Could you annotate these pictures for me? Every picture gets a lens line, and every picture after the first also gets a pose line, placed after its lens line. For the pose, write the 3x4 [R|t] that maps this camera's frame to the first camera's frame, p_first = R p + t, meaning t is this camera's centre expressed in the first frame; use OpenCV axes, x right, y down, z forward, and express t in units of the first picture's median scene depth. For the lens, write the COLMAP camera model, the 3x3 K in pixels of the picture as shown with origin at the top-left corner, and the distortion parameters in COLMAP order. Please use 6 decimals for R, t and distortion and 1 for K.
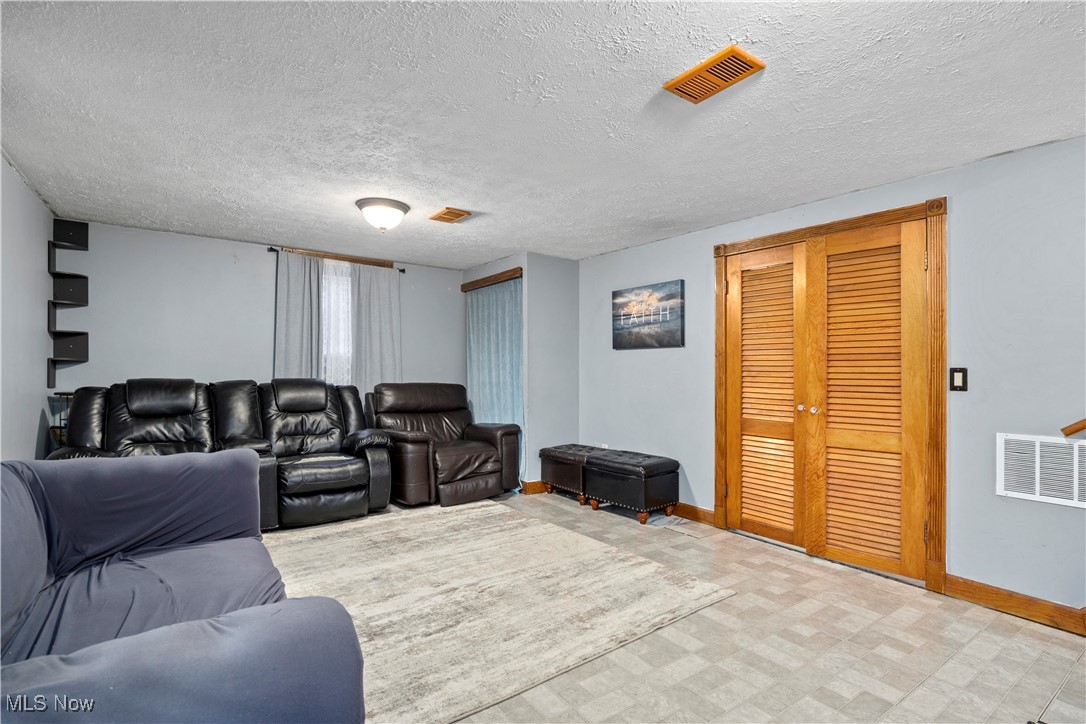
lens RADIAL K [[503.0, 0, 552.3], [0, 503.0, 368.4], [0, 0, 1]] dist [-0.017394, -0.001473]
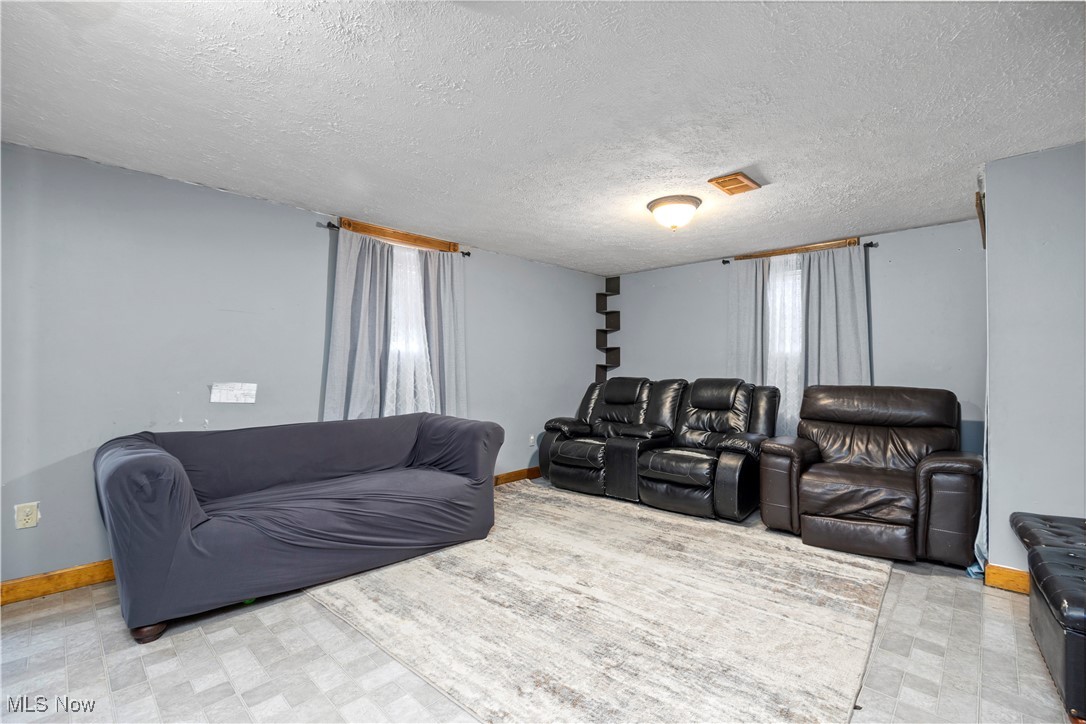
lens RADIAL K [[471.7, 0, 550.3], [0, 471.7, 363.9], [0, 0, 1]] dist [-0.007603, 0.000310]
pose [[0.199072, -0.022301, -0.979731, 0.502540], [0.007443, 0.999747, -0.021244, 0.010093], [0.979957, -0.003063, 0.199188, 0.548312]]
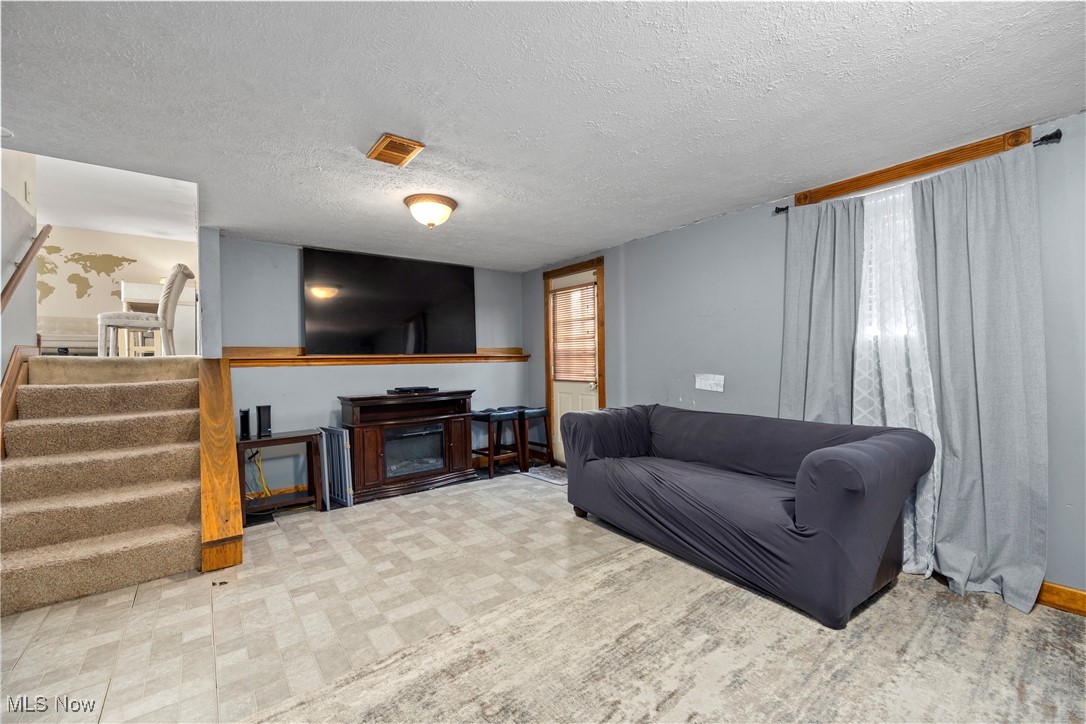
lens RADIAL K [[465.6, 0, 548.1], [0, 465.6, 361.8], [0, 0, 1]] dist [0.006151, 0.000167]
pose [[-0.999754, -0.003155, -0.021976, -0.024553], [-0.003182, 0.999994, 0.001196, -0.004577], [0.021972, 0.001265, -0.999758, 1.144705]]
